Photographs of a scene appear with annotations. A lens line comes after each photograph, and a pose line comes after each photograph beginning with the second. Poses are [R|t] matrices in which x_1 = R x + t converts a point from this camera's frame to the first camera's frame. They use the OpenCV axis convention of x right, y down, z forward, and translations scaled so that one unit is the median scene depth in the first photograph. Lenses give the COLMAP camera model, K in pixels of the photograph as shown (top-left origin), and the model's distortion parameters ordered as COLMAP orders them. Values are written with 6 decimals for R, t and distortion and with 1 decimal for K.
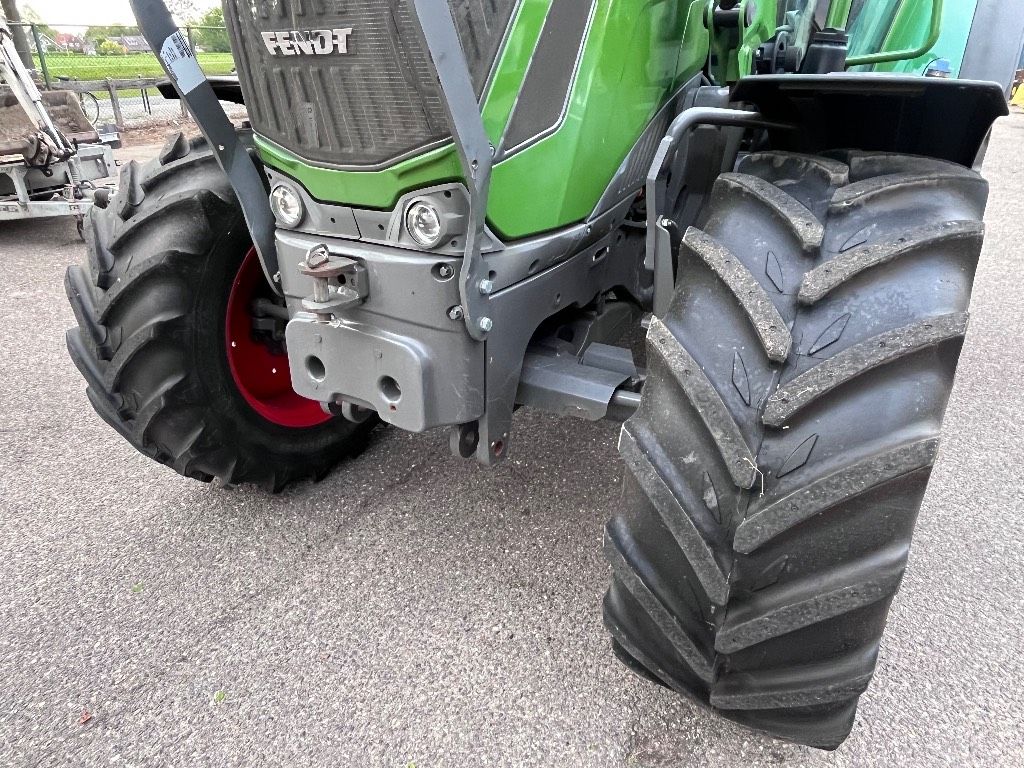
lens RADIAL K [[670.9, 0, 515.1], [0, 670.9, 364.2], [0, 0, 1]] dist [0.009028, 0.000926]
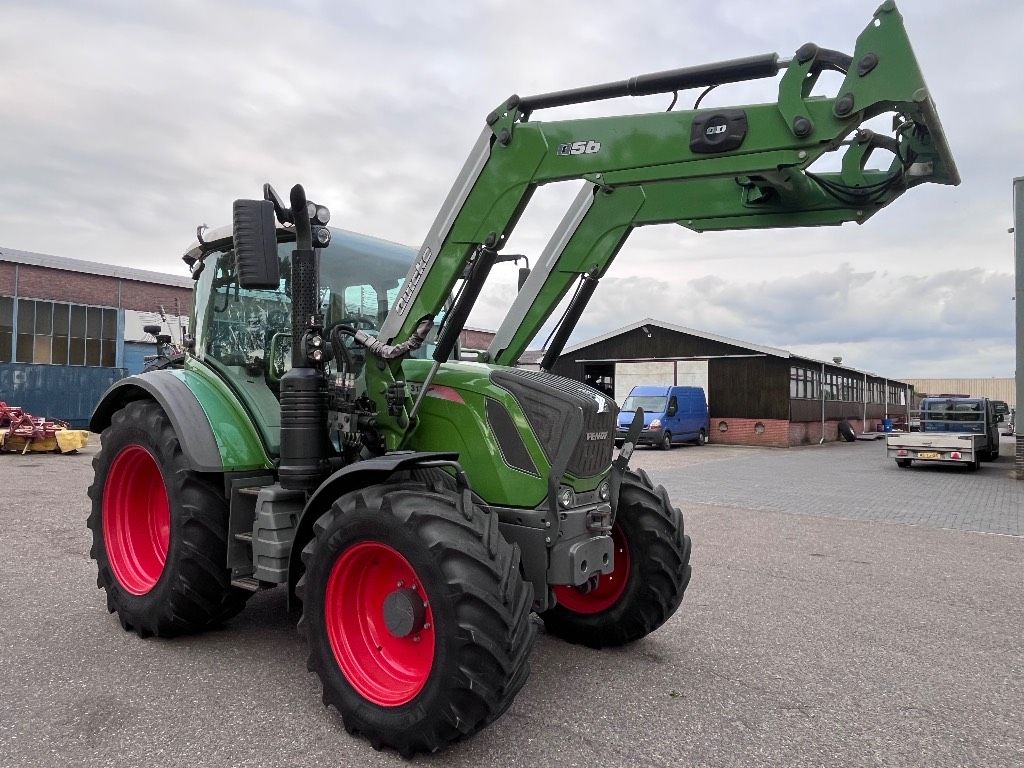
lens RADIAL K [[696.1, 0, 511.3], [0, 696.1, 382.7], [0, 0, 1]] dist [-0.001373, -0.001118]
pose [[0.098558, 0.028885, 0.994712, -3.234192], [0.389528, 0.918699, -0.065273, -0.611385], [-0.915726, 0.393902, 0.079293, 0.967755]]
